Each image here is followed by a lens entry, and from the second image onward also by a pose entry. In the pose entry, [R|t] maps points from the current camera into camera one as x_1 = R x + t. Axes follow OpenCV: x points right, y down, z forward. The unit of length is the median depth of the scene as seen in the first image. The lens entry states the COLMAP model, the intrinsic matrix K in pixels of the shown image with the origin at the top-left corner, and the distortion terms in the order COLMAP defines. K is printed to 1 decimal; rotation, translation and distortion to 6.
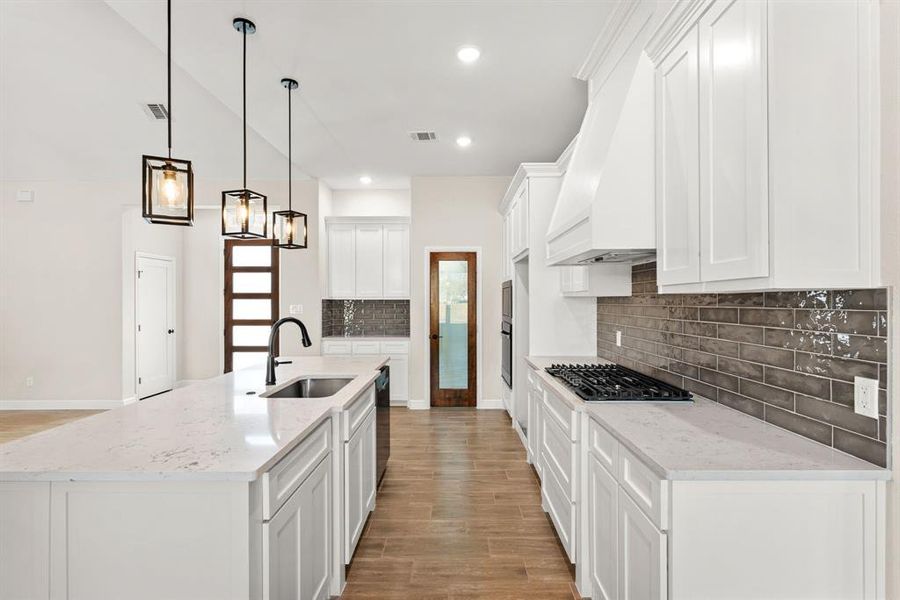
lens RADIAL K [[426.7, 0, 438.8], [0, 426.7, 299.4], [0, 0, 1]] dist [0.025833, 0.000377]
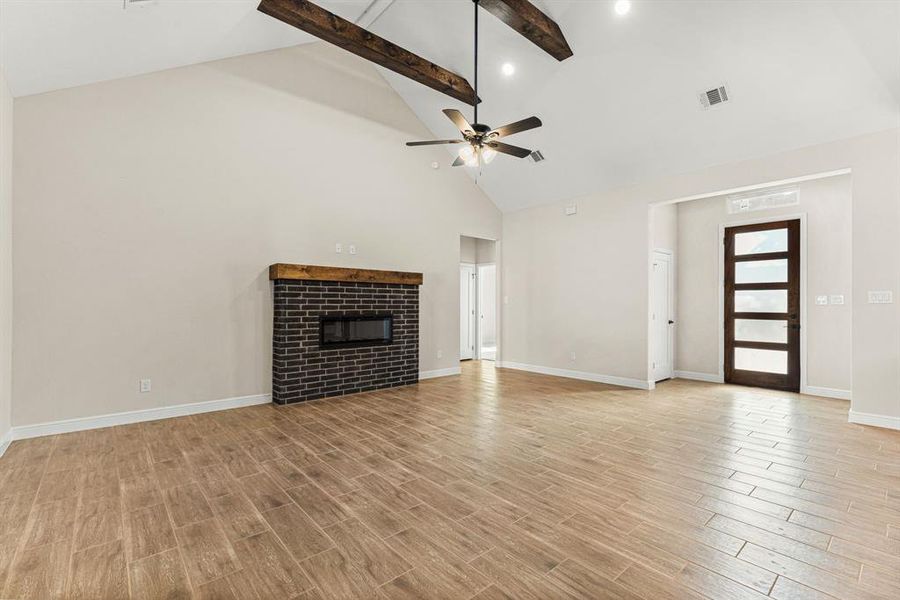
lens RADIAL K [[401.5, 0, 457.7], [0, 401.5, 302.4], [0, 0, 1]] dist [-0.000238, 0.001108]
pose [[0.688679, 0.001996, -0.725064, -0.505041], [-0.002308, 0.999997, 0.000561, 0.049725], [0.725063, 0.001288, 0.688681, -0.067551]]
